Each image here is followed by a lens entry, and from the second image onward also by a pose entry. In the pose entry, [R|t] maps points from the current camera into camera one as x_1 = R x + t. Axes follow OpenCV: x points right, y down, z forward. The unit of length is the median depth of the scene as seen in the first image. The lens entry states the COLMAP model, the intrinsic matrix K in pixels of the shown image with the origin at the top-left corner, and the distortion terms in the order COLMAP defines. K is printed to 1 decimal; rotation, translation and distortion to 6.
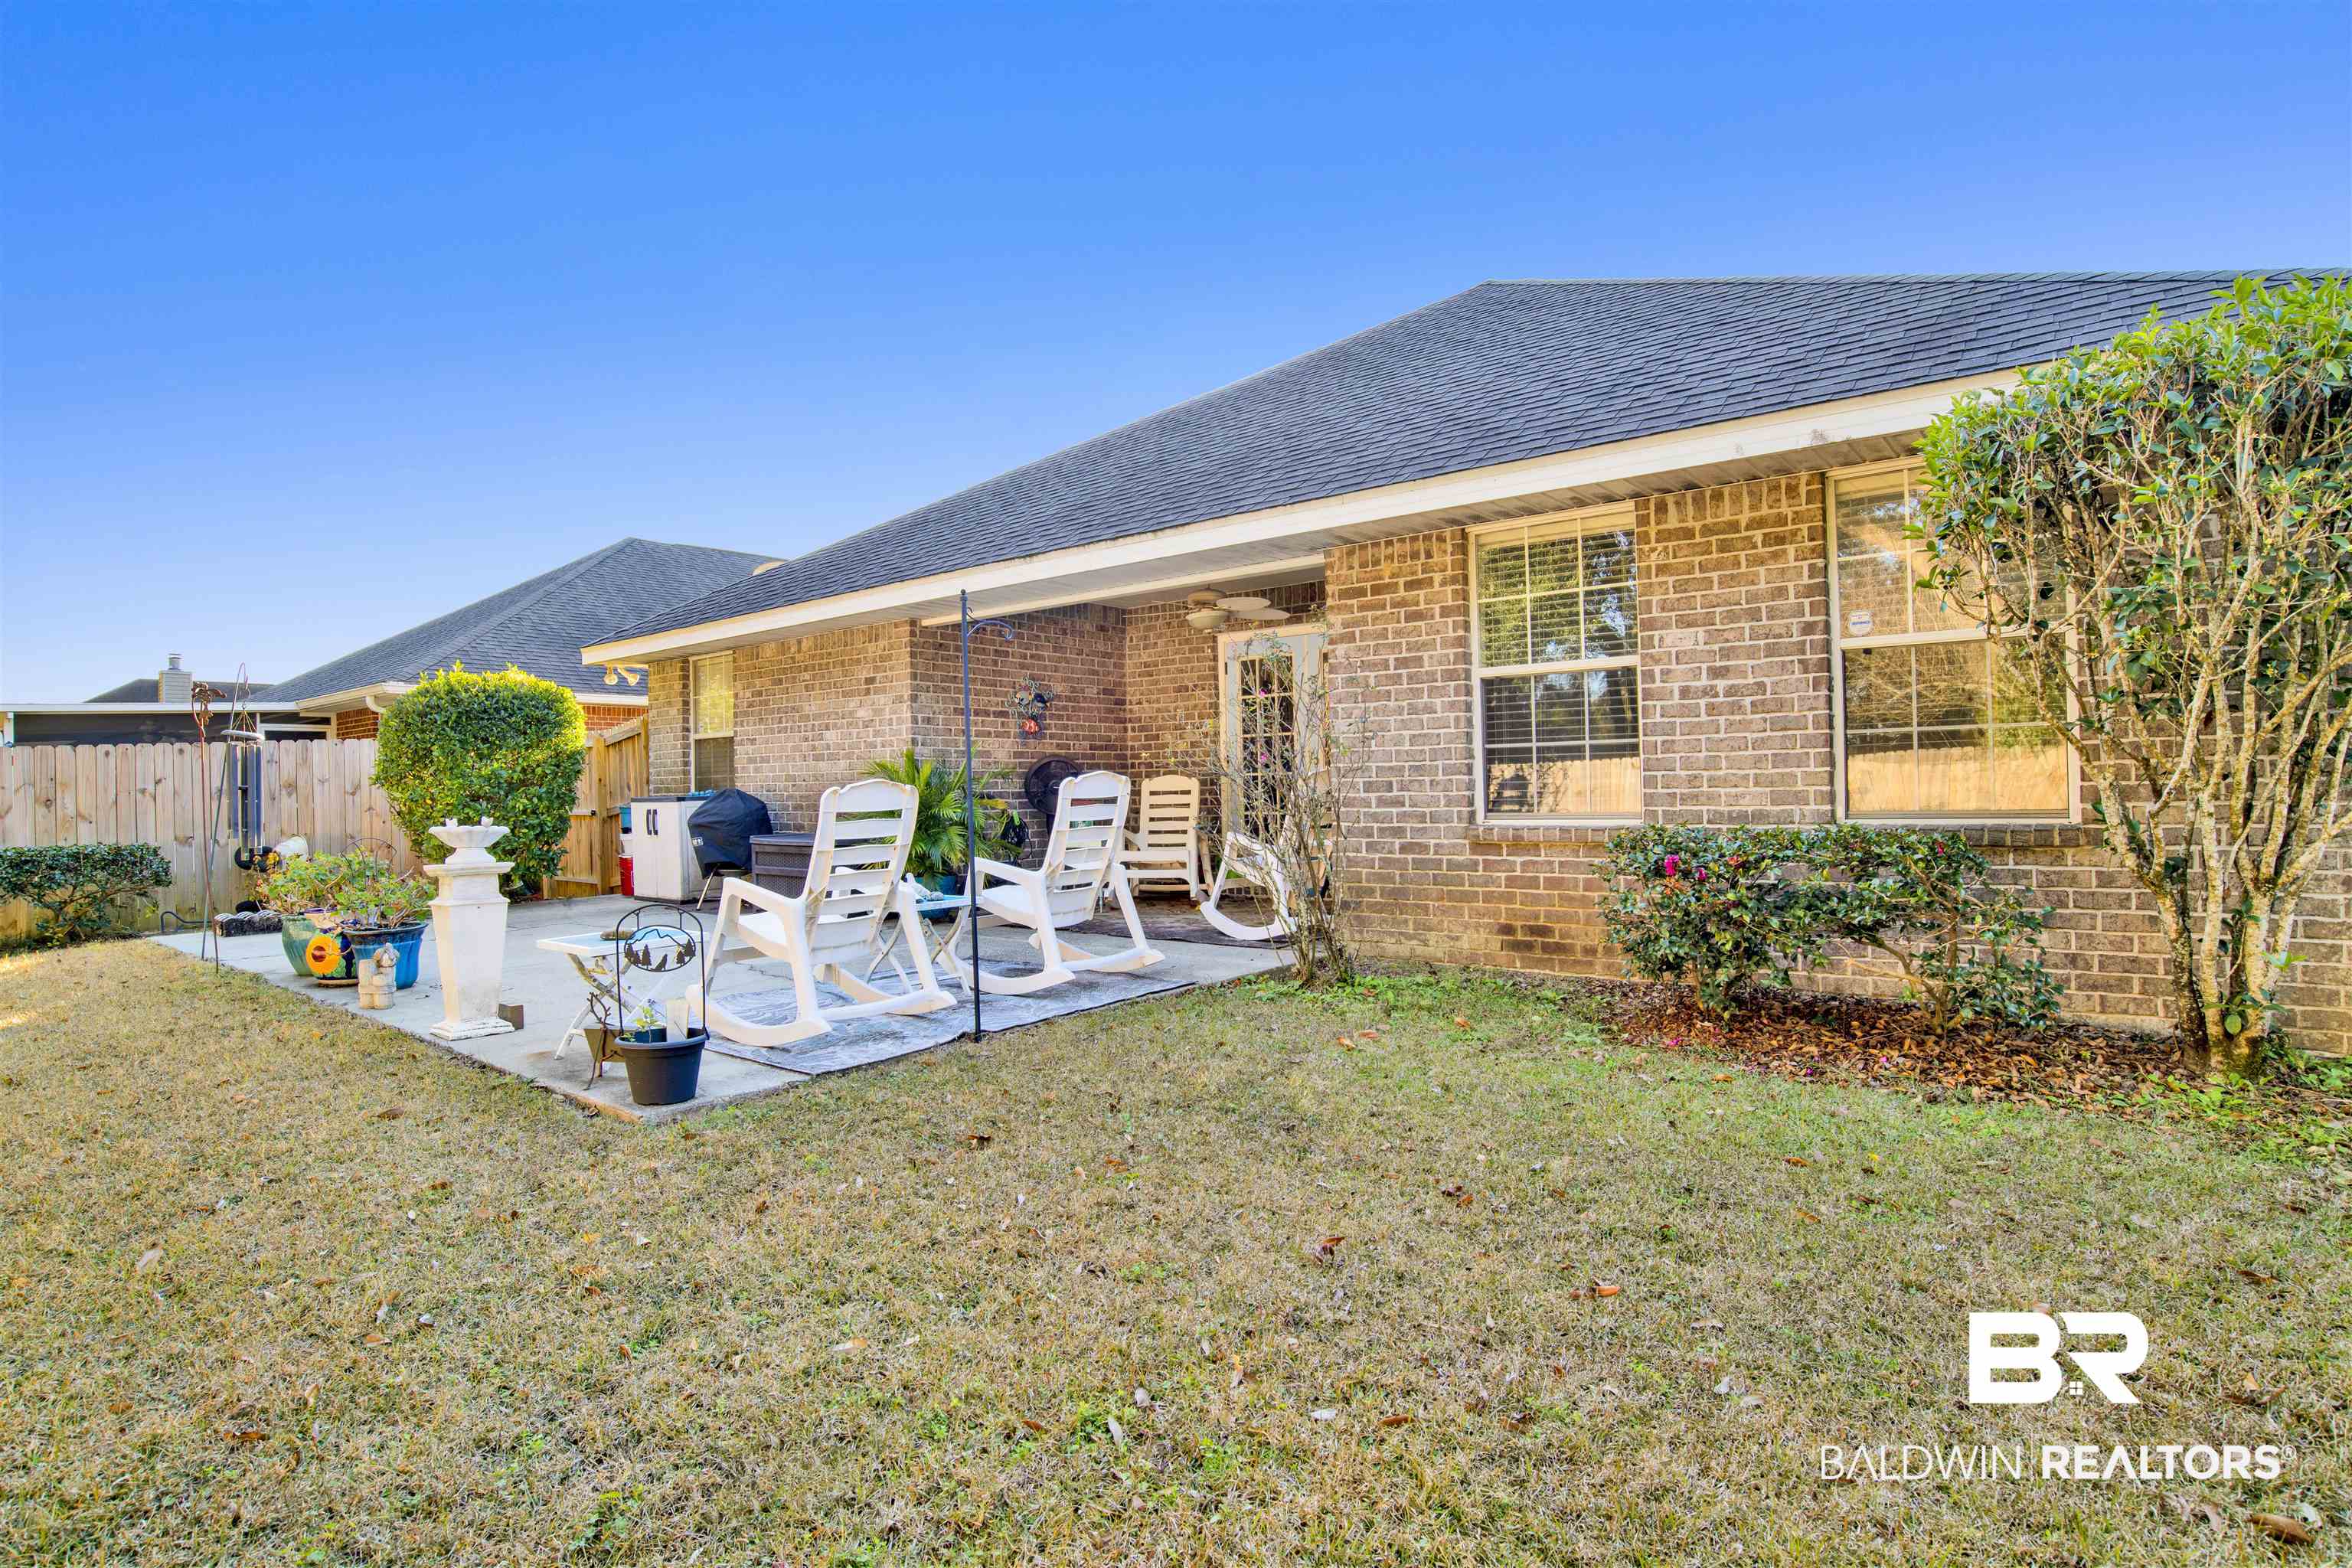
lens RADIAL K [[1244.0, 0, 1187.0], [0, 1244.0, 778.8], [0, 0, 1]] dist [-0.055330, 0.010812]
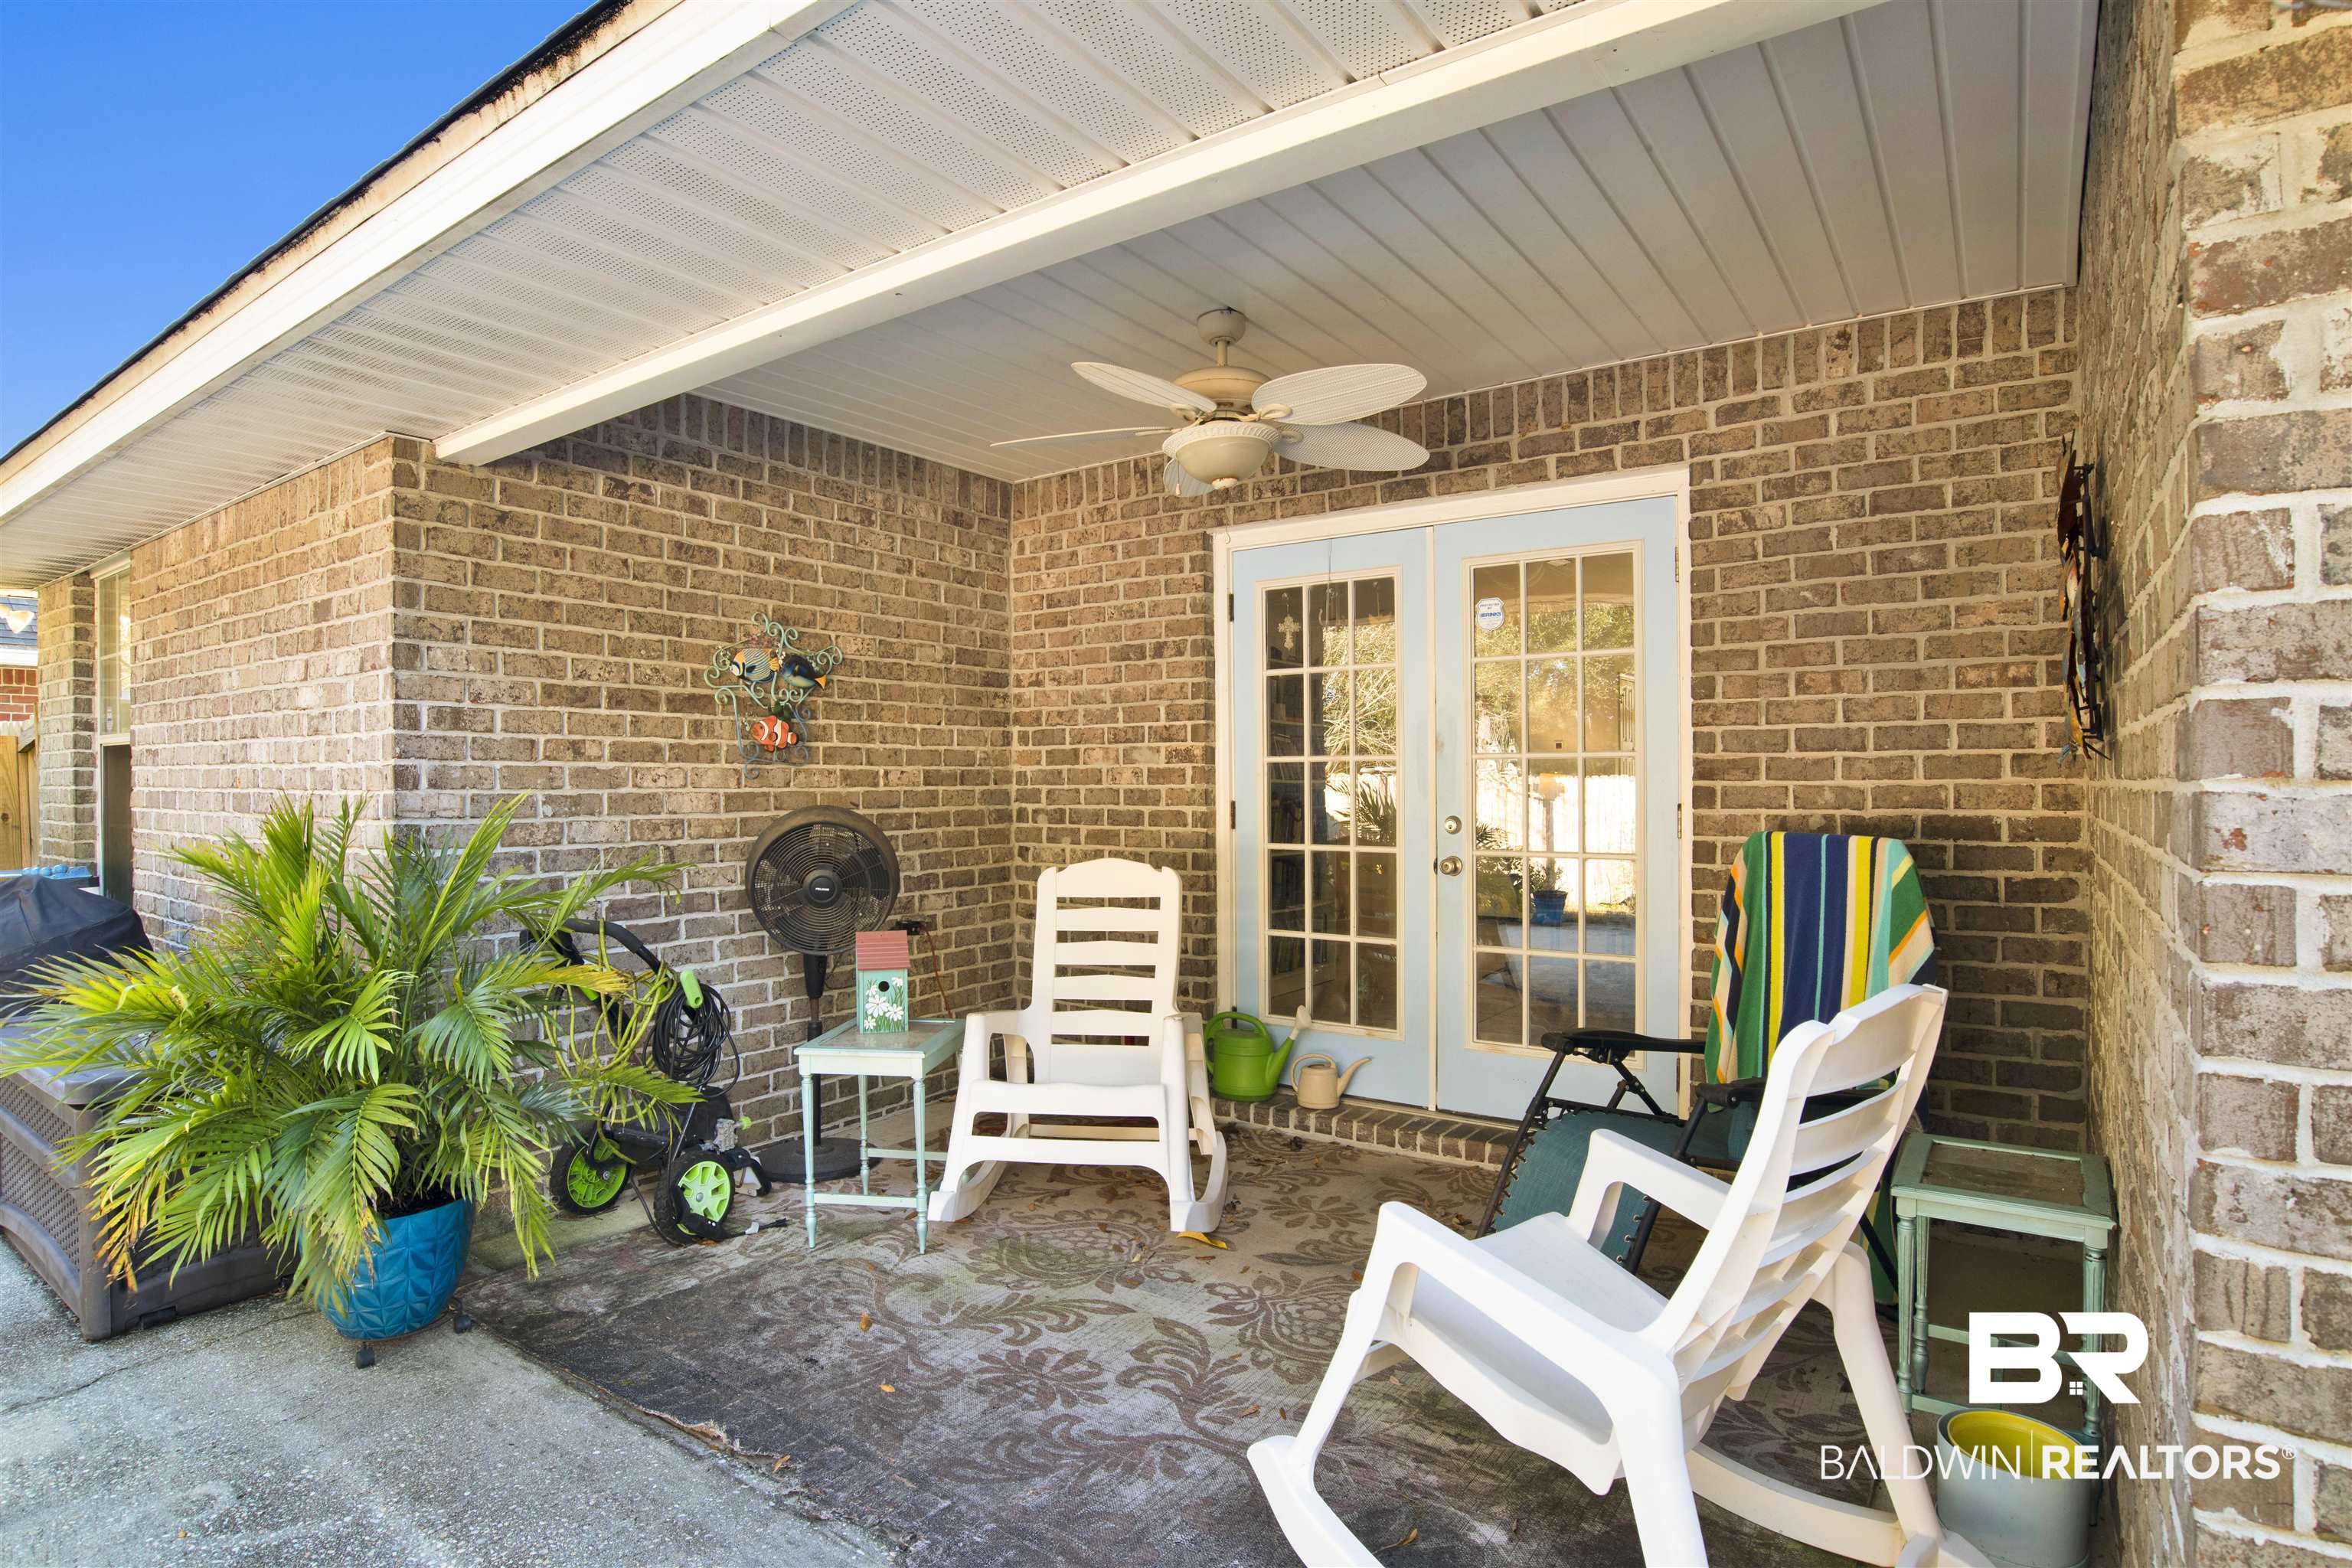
lens RADIAL K [[1244.0, 0, 1178.1], [0, 1244.0, 772.8], [0, 0, 1]] dist [-0.055330, 0.010812]
pose [[0.997679, 0.011596, 0.067104, -0.017706], [-0.011967, 0.999915, 0.005120, -0.032558], [-0.067039, -0.005911, 0.997733, 0.576171]]
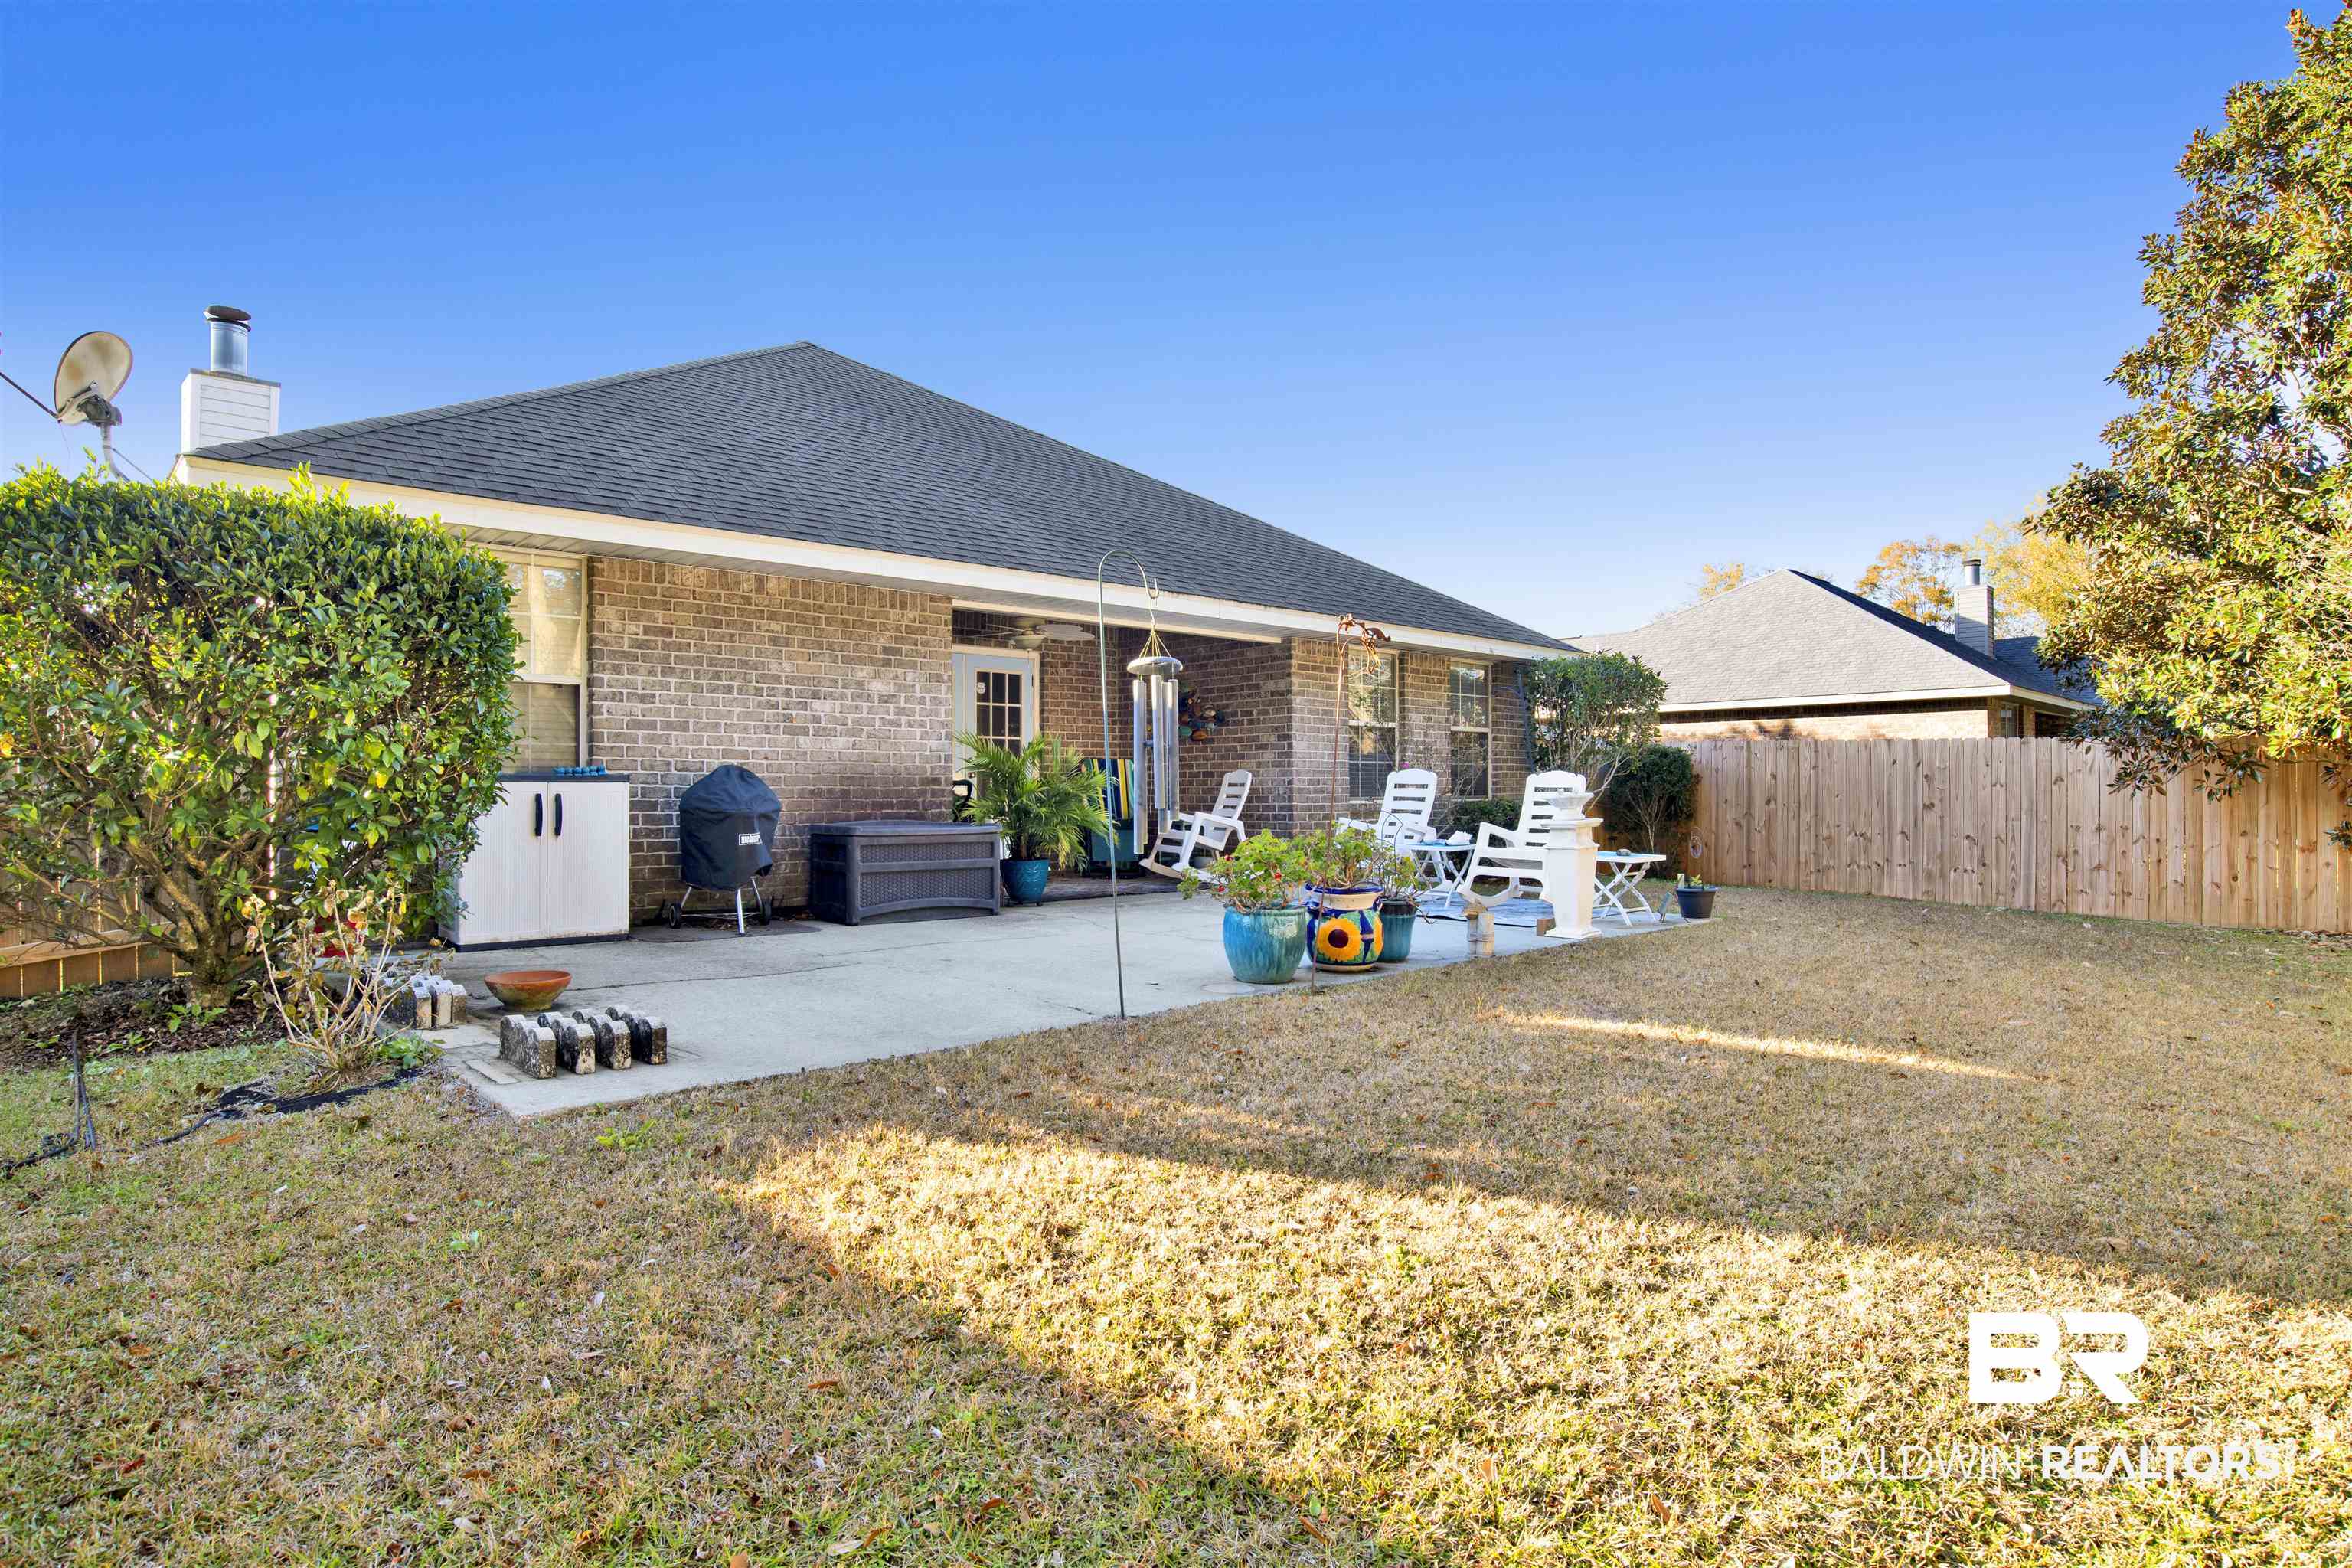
lens RADIAL K [[1244.0, 0, 1171.5], [0, 1244.0, 797.5], [0, 0, 1]] dist [-0.055330, 0.010812]
pose [[0.126729, 0.011334, 0.991873, -1.051296], [-0.009434, 0.999903, -0.010220, 0.031809], [-0.991893, -0.008062, 0.126824, 0.643925]]
